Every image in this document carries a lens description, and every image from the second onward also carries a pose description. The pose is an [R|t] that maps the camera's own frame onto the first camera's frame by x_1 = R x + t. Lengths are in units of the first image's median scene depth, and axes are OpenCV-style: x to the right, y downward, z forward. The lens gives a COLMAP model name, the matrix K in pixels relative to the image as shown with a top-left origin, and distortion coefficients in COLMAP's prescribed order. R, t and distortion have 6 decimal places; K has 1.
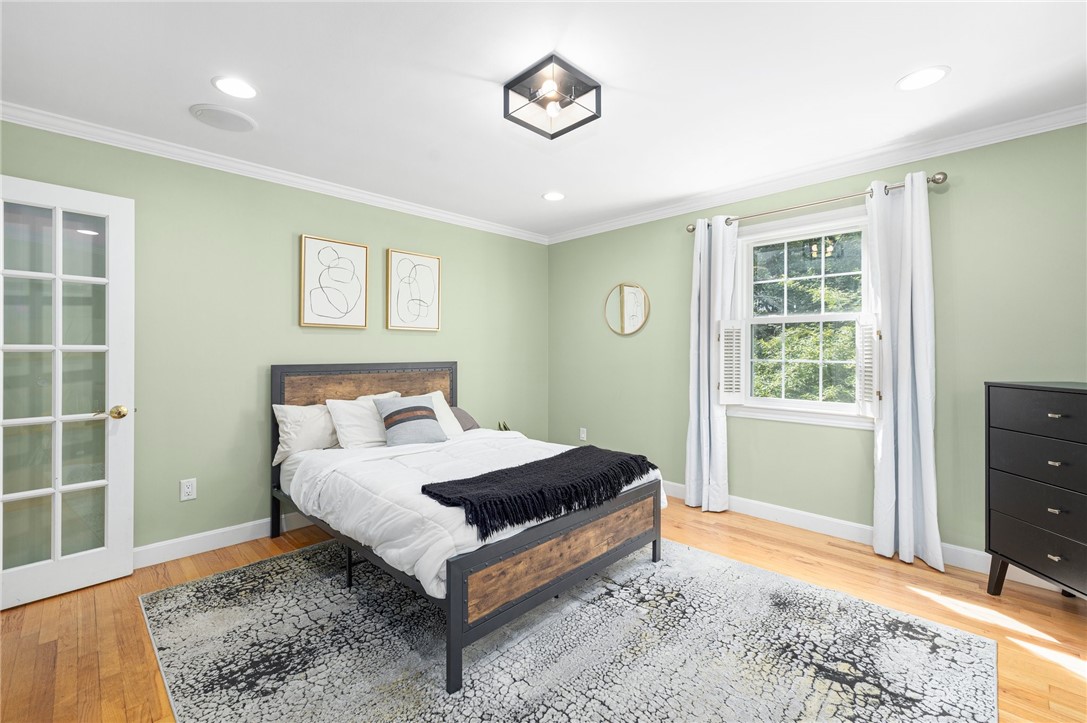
lens RADIAL K [[469.2, 0, 537.5], [0, 469.2, 352.3], [0, 0, 1]] dist [-0.000809, 0.001369]
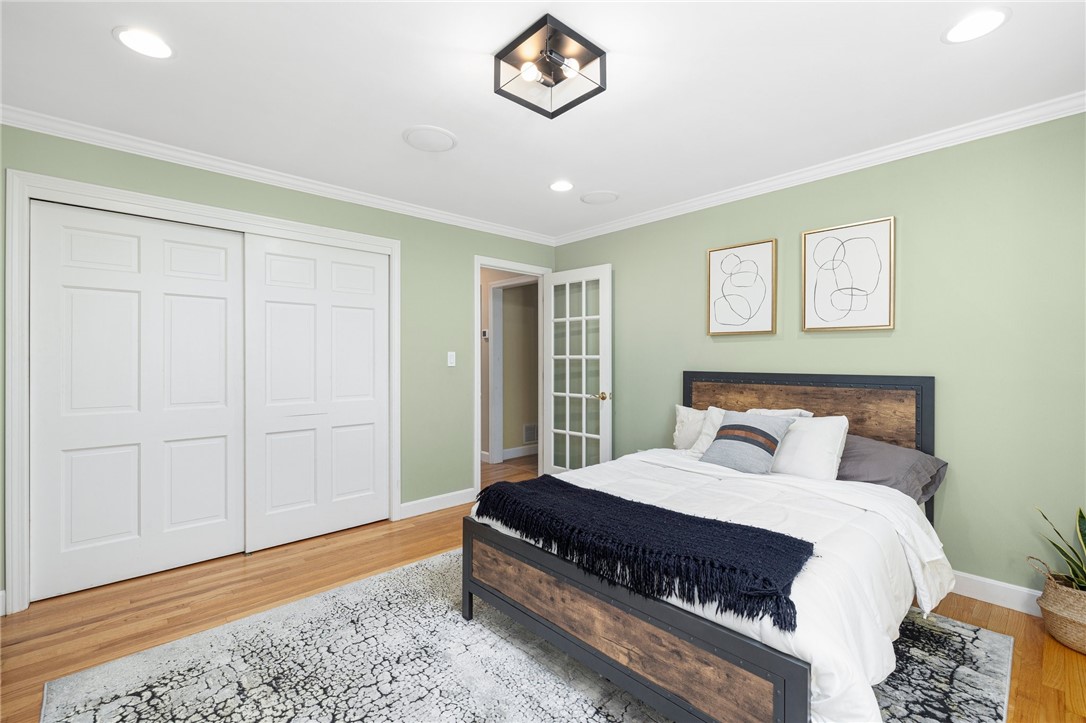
lens RADIAL K [[468.8, 0, 537.0], [0, 468.8, 362.0], [0, 0, 1]] dist [-0.000809, 0.001369]
pose [[-0.053354, 0.006784, -0.998553, 0.776665], [-0.004204, 0.999967, 0.007018, -0.002002], [0.998567, 0.004573, -0.053324, 0.881620]]
